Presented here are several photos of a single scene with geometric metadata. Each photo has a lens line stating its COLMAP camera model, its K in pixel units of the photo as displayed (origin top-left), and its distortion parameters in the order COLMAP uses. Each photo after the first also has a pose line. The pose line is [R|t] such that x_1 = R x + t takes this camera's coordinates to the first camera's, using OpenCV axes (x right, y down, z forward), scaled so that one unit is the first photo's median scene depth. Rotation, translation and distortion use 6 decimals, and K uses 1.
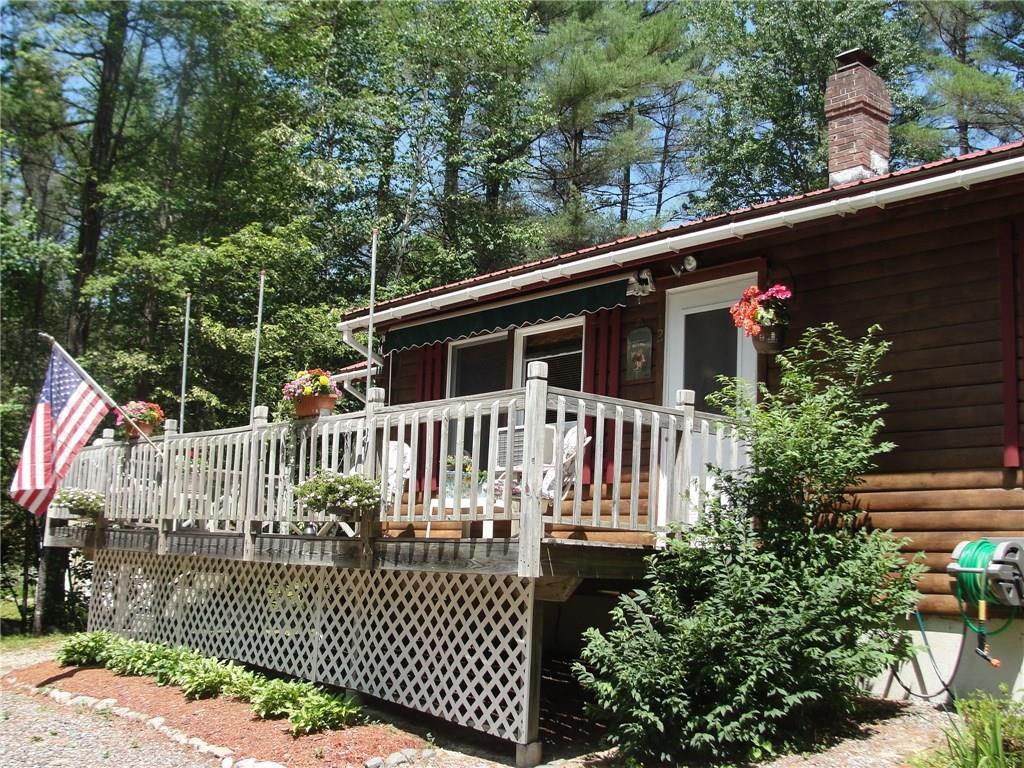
lens RADIAL K [[1159.7, 0, 512.0], [0, 1159.7, 384.0], [0, 0, 1]] dist [-0.170242, 0.008585]
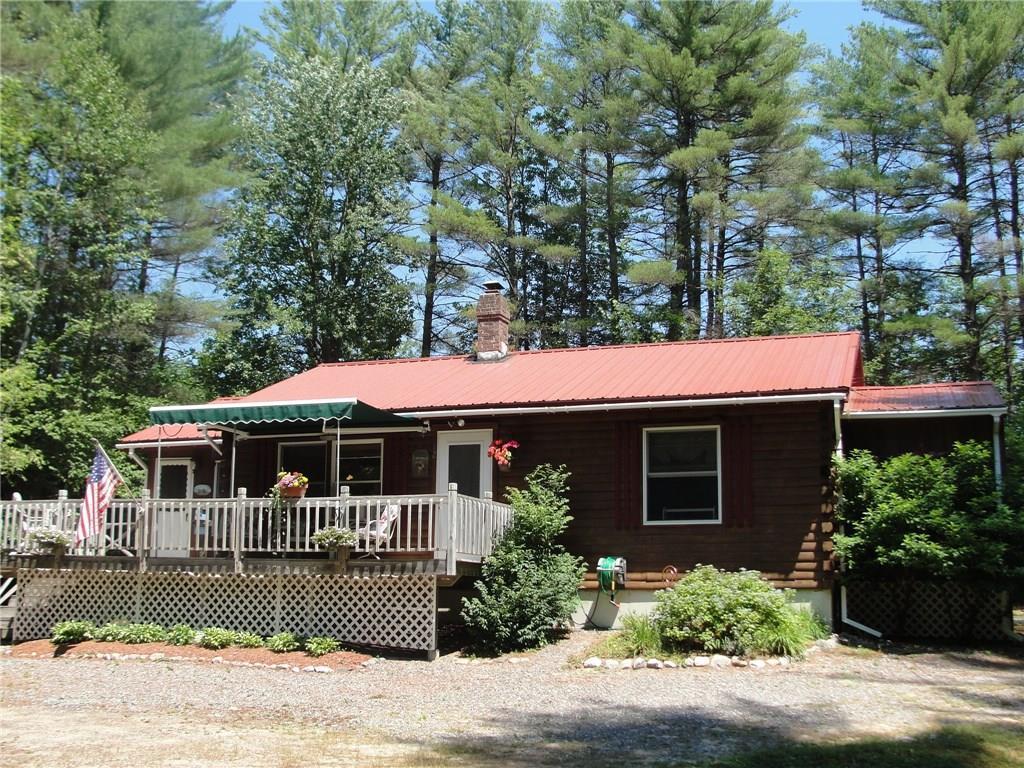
lens RADIAL K [[1159.7, 0, 512.0], [0, 1159.7, 384.0], [0, 0, 1]] dist [-0.170242, 0.008585]
pose [[0.860890, 0.056603, 0.505633, -0.897096], [-0.049884, 0.998395, -0.026833, -0.136214], [-0.506340, -0.002123, 0.862331, -0.900298]]
